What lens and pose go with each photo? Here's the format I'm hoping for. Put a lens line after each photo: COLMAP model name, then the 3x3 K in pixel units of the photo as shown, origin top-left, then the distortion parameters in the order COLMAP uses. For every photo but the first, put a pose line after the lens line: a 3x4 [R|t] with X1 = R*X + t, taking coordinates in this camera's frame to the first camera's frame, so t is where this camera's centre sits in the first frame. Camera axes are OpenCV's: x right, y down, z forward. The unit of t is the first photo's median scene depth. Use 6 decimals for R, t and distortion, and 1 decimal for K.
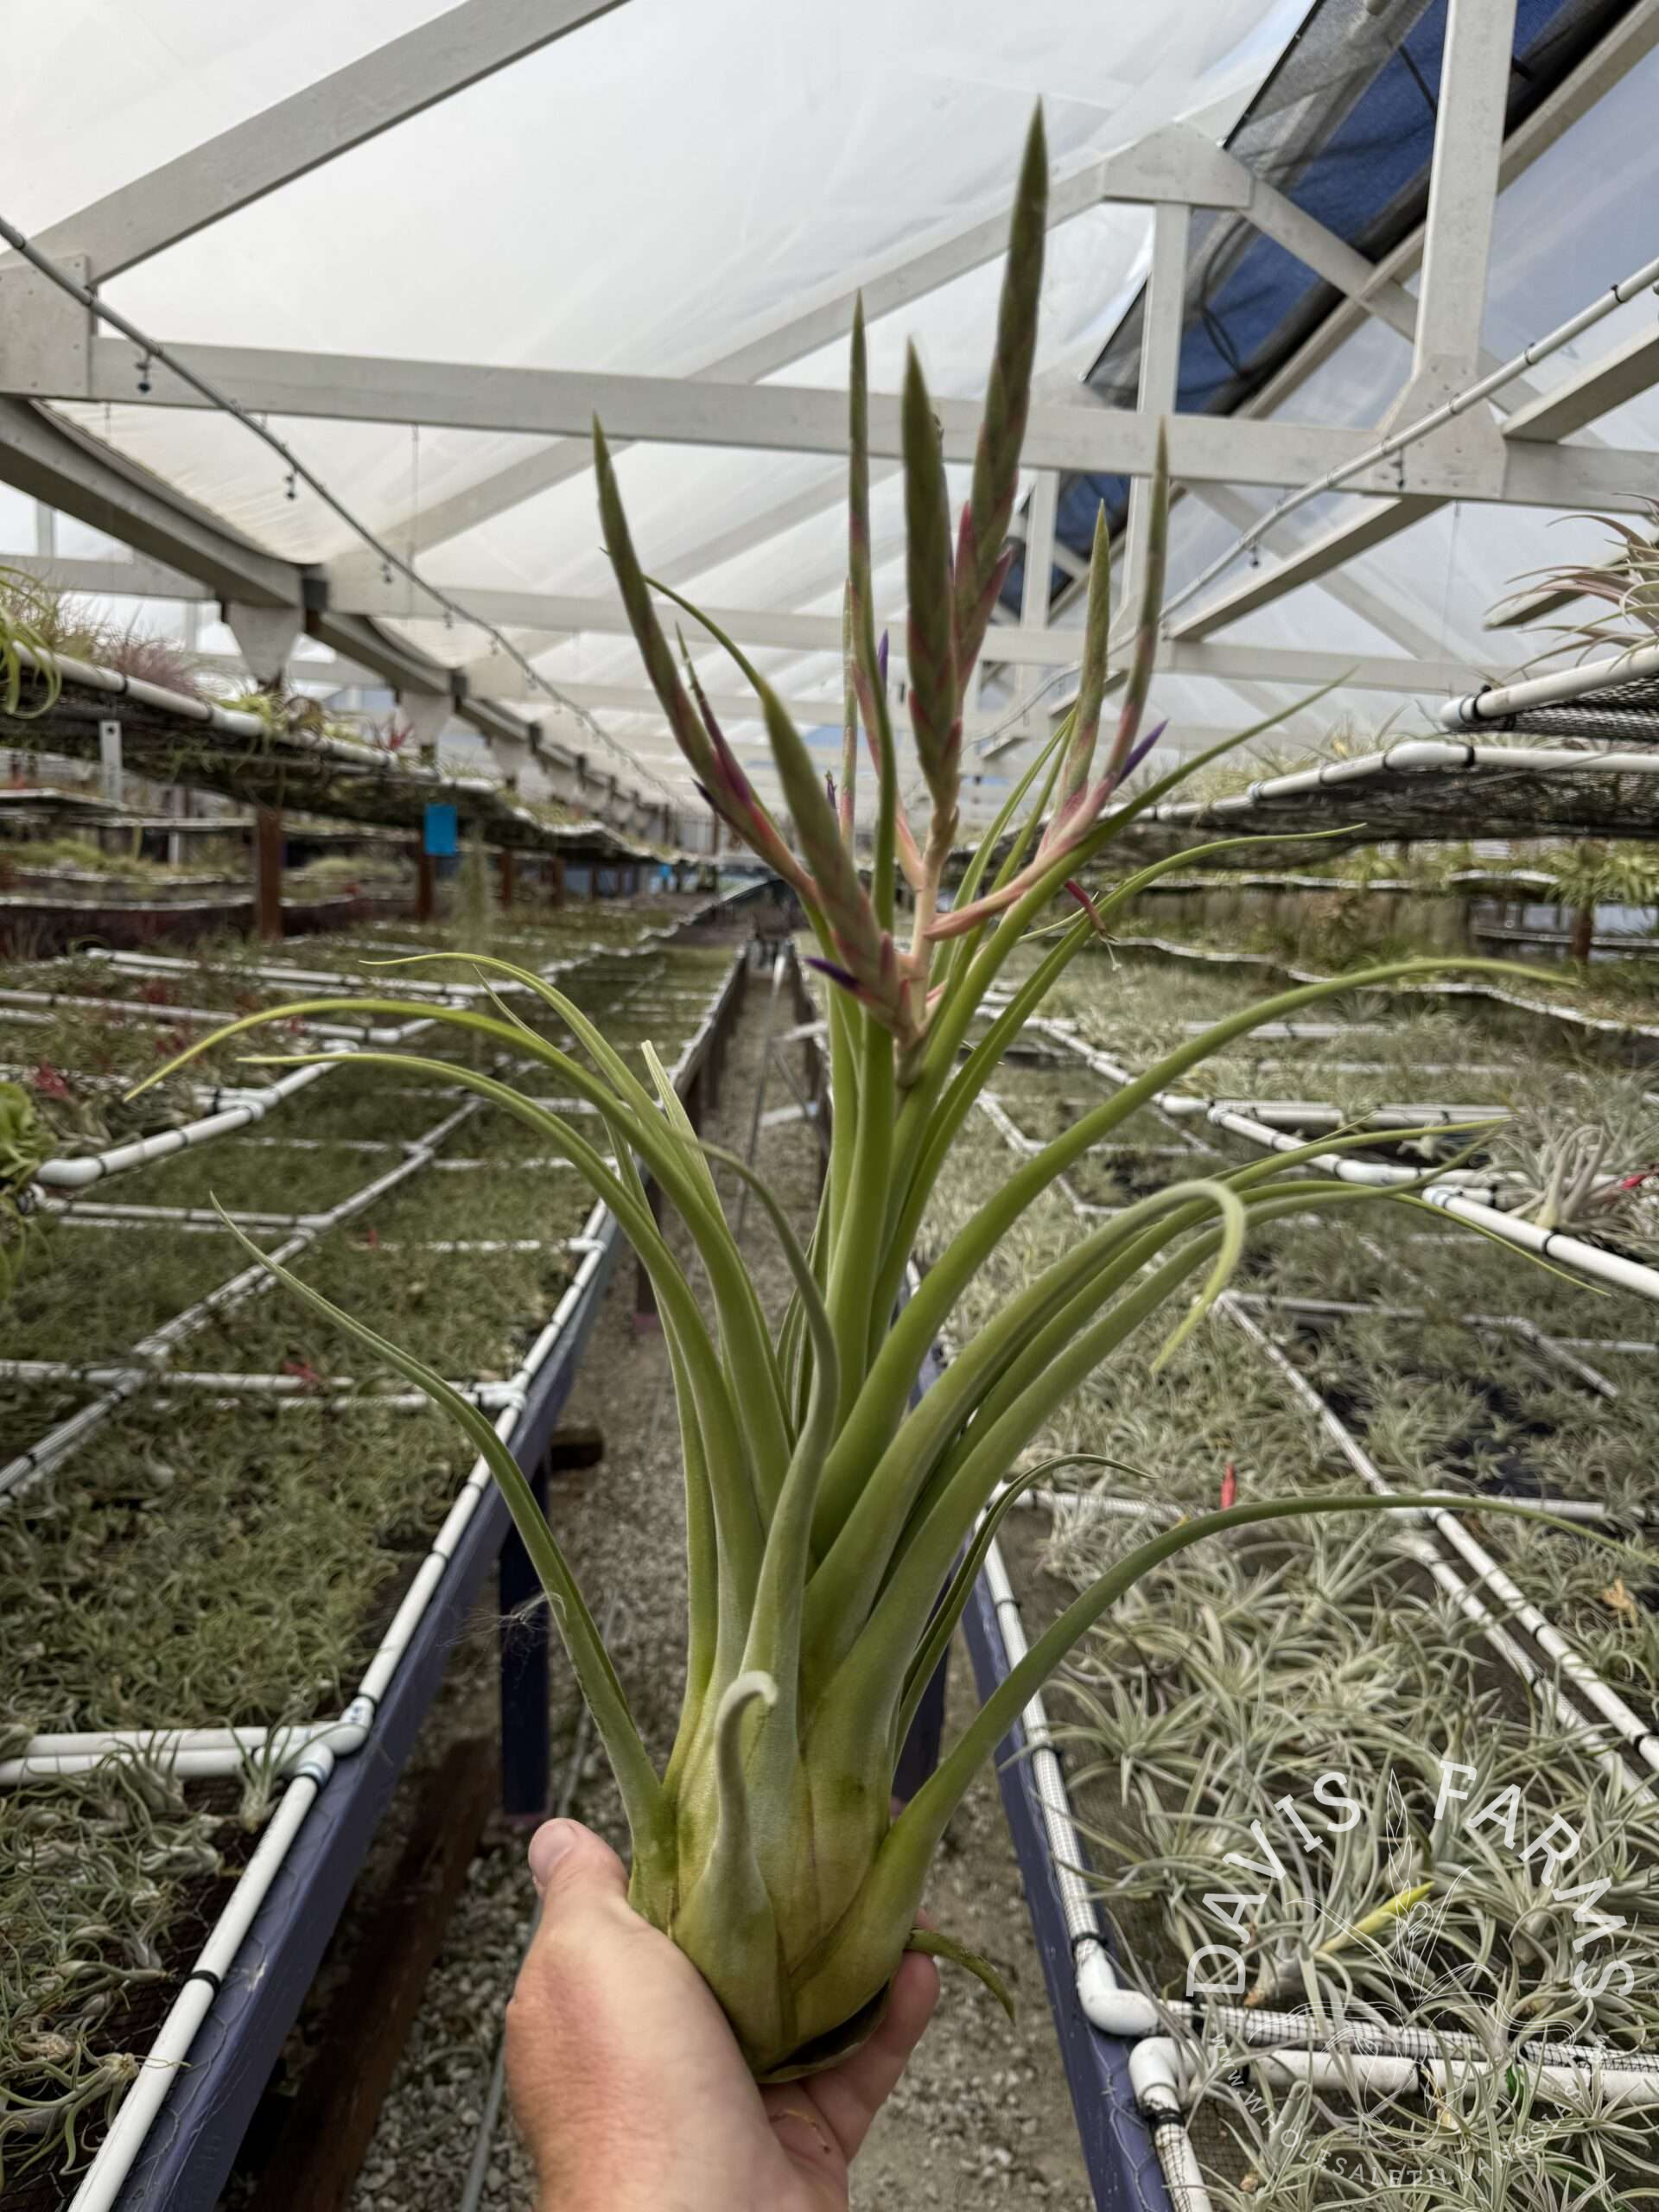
lens RADIAL K [[1522.5, 0, 825.3], [0, 1522.5, 1141.2], [0, 0, 1]] dist [0.060044, -0.067508]
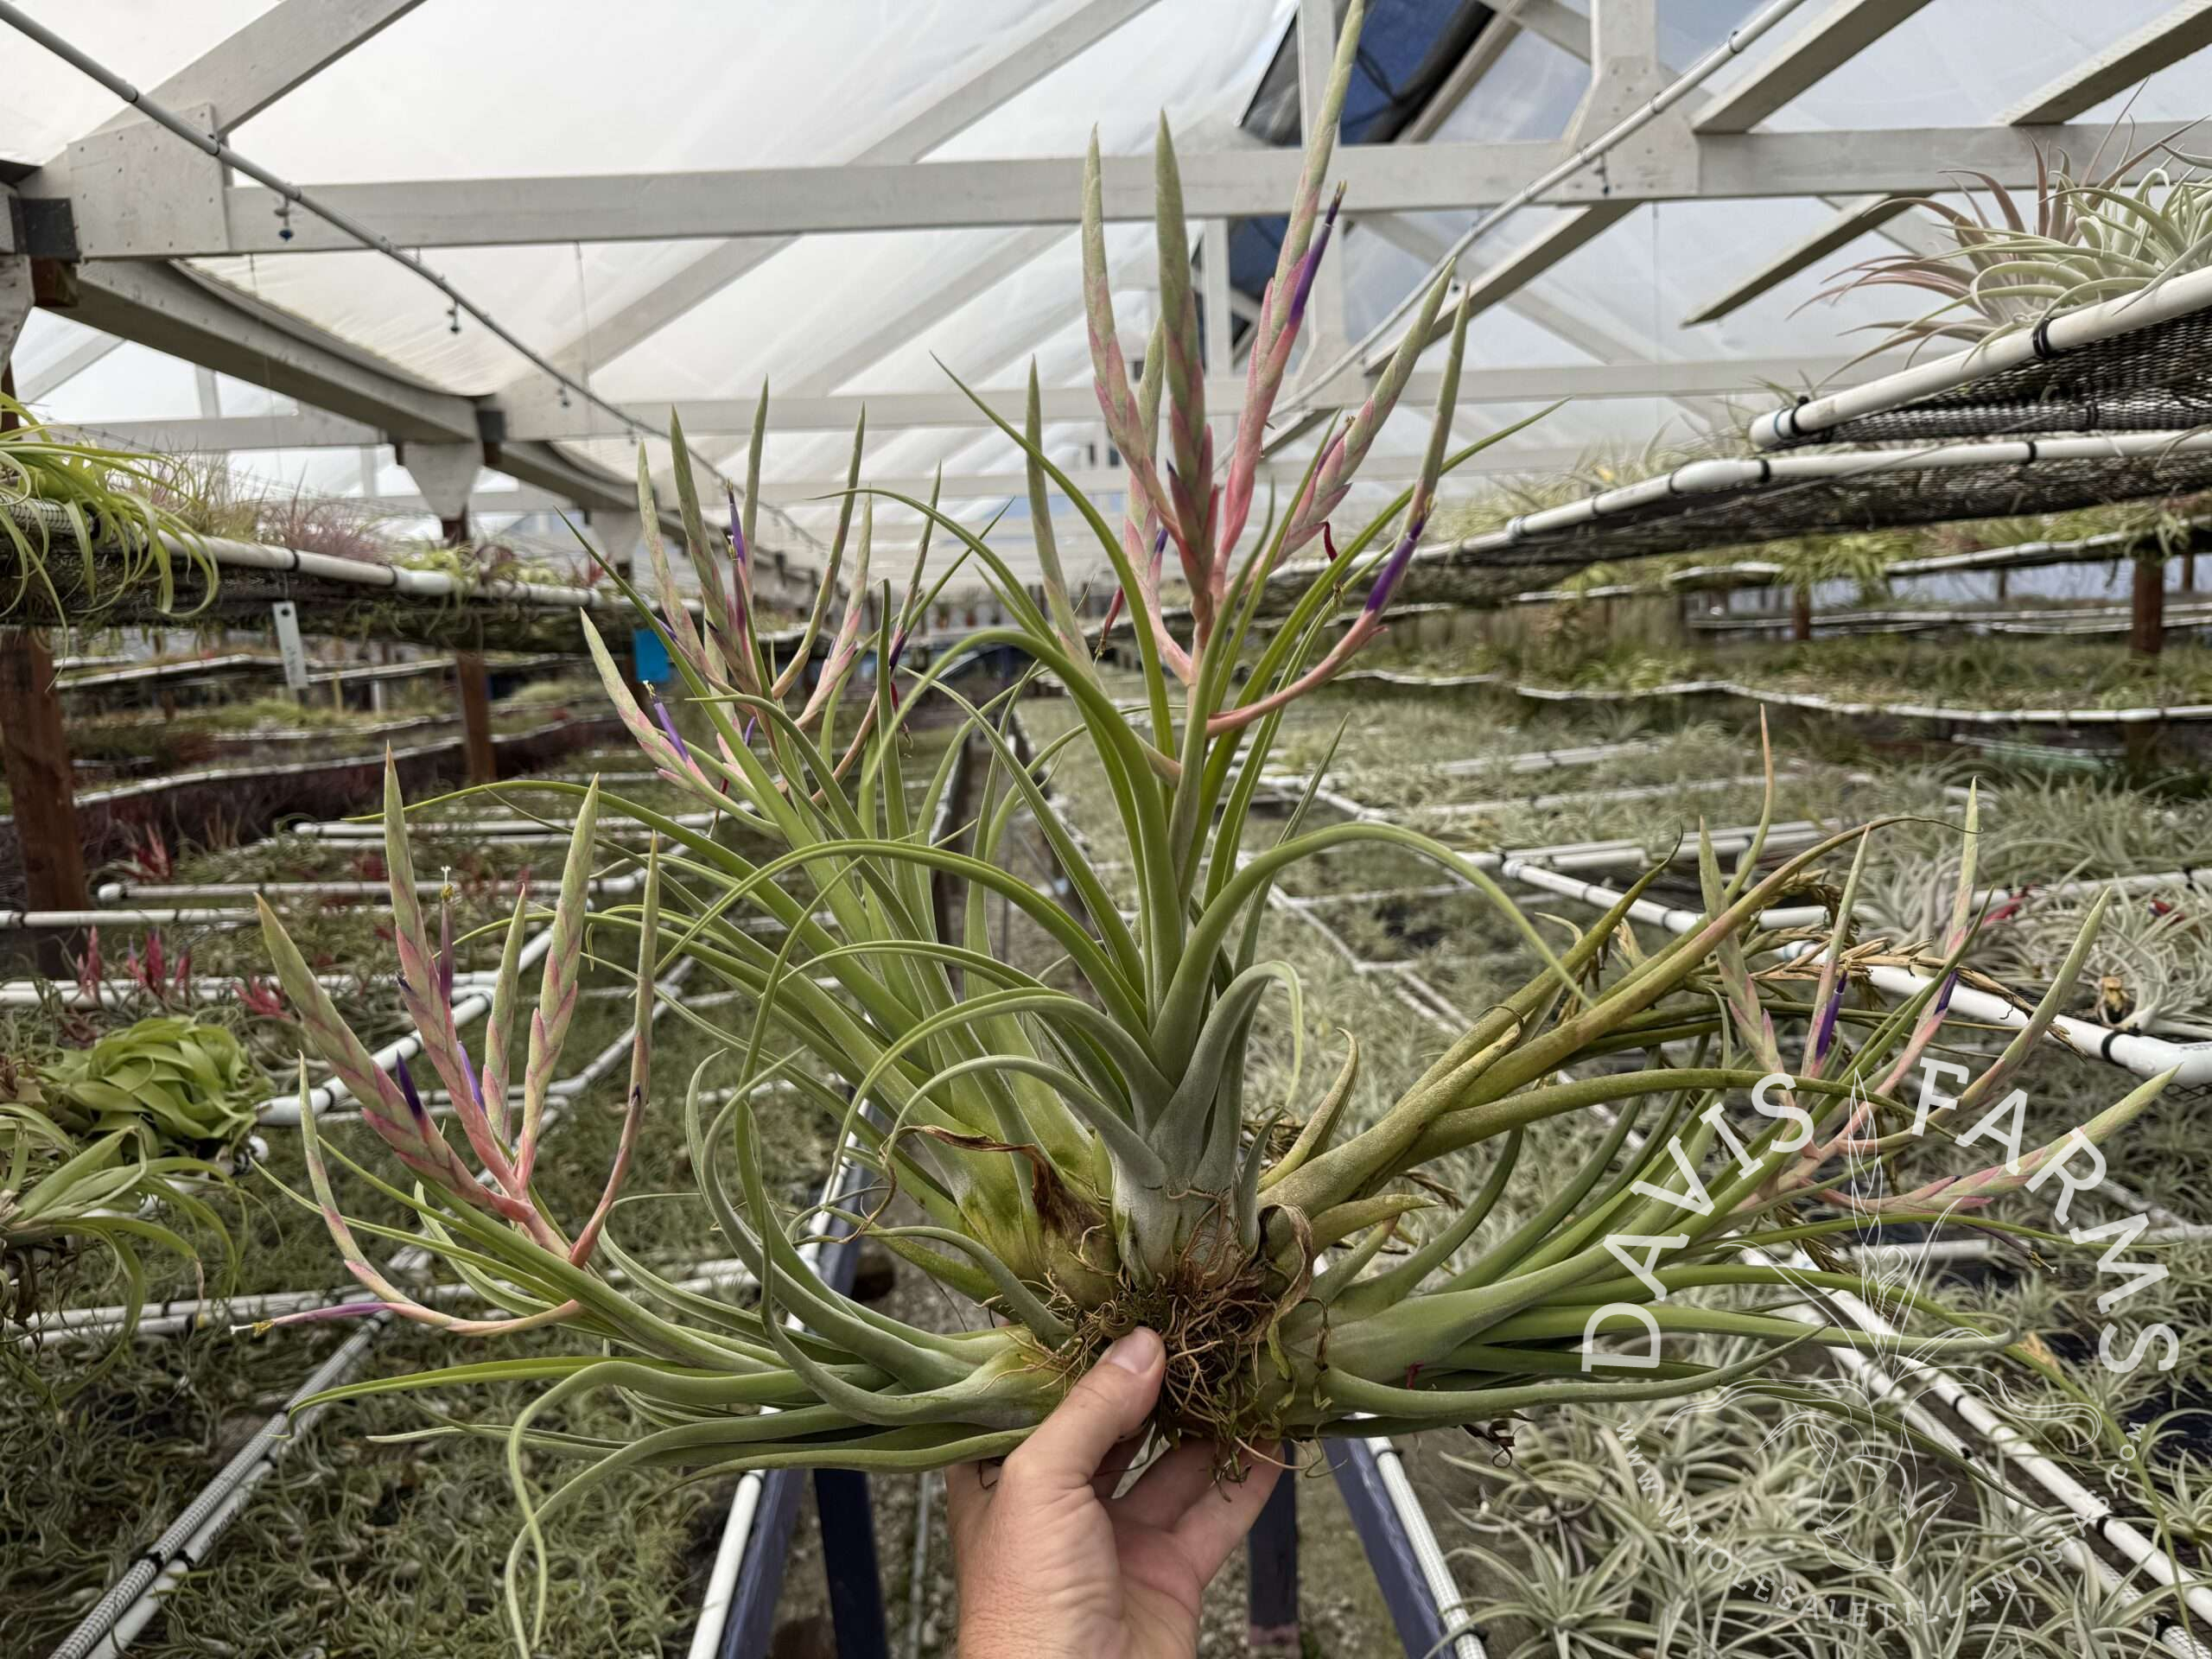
lens RADIAL K [[1522.5, 0, 1101.2], [0, 1522.5, 876.3], [0, 0, 1]] dist [0.060044, -0.067508]
pose [[0.992394, -0.120391, 0.025693, -0.014222], [0.120801, 0.992563, -0.015015, -0.019468], [-0.023694, 0.018005, 0.999557, 0.040761]]
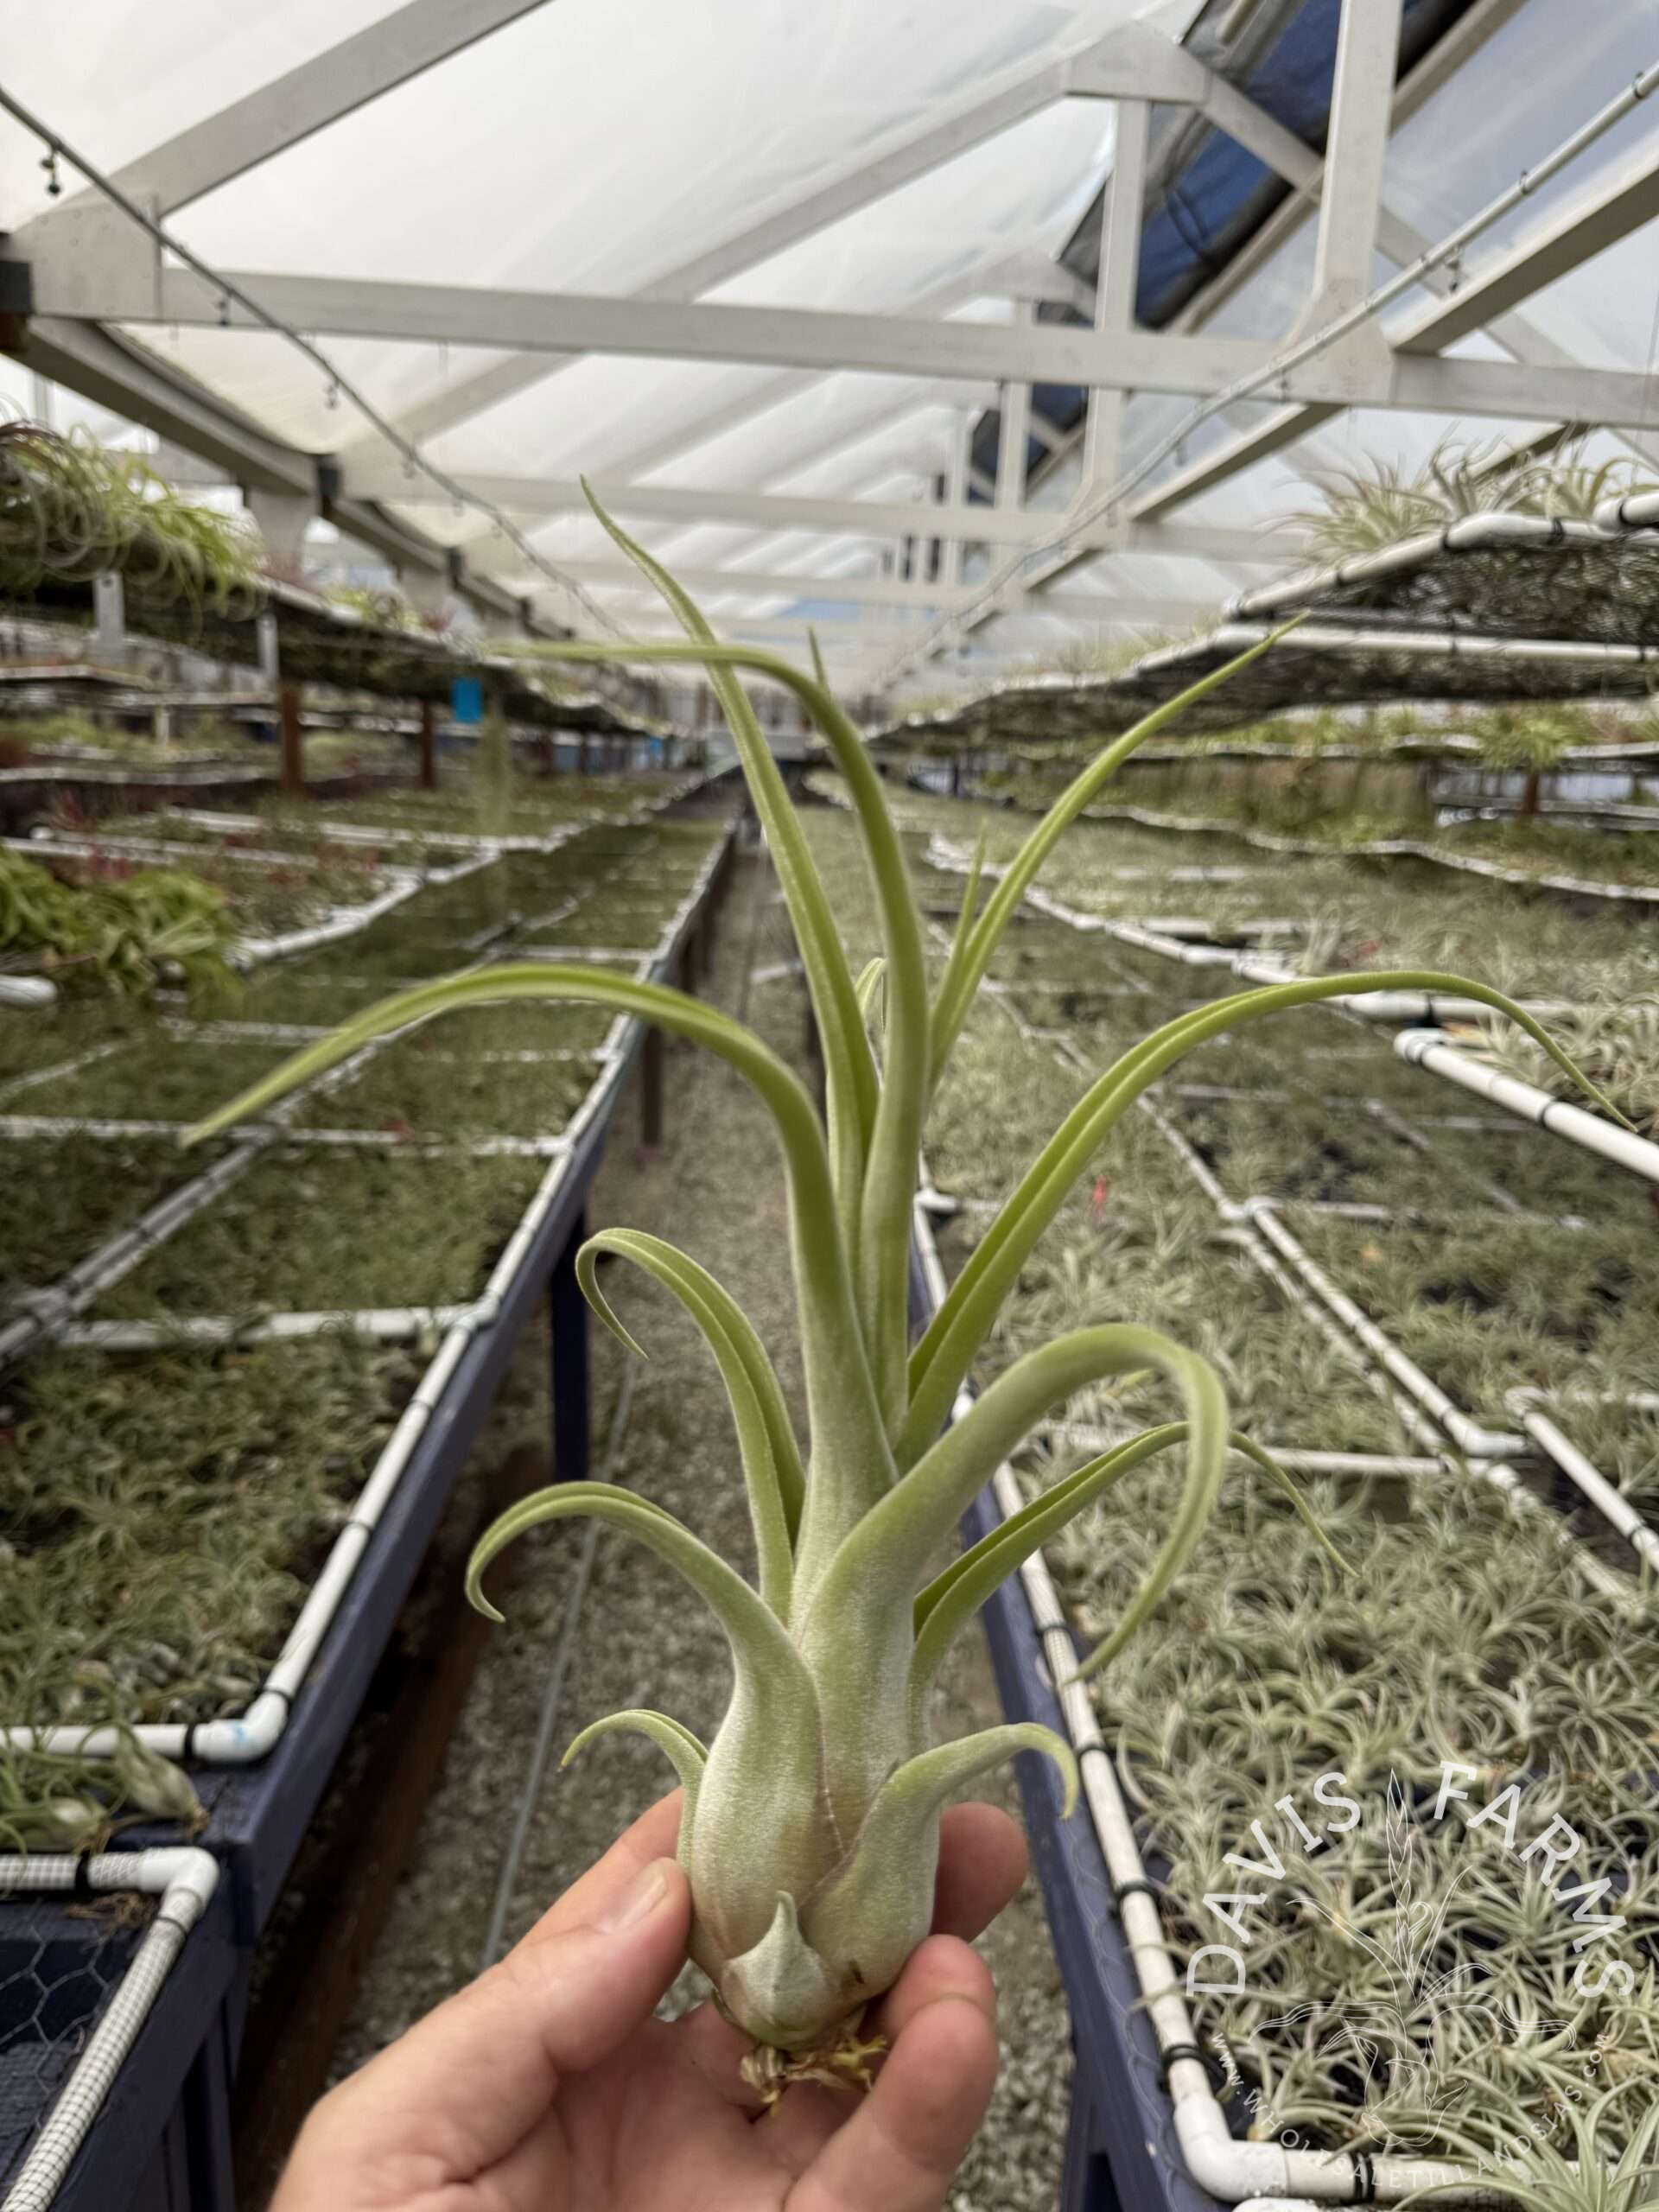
lens RADIAL K [[1529.7, 0, 829.5], [0, 1529.7, 1106.0], [0, 0, 1]] dist [0.060834, -0.066773]
pose [[0.999928, -0.008391, 0.008577, 0.005990], [0.007906, 0.998448, 0.055121, 0.038250], [-0.009026, -0.055049, 0.998443, -0.178007]]
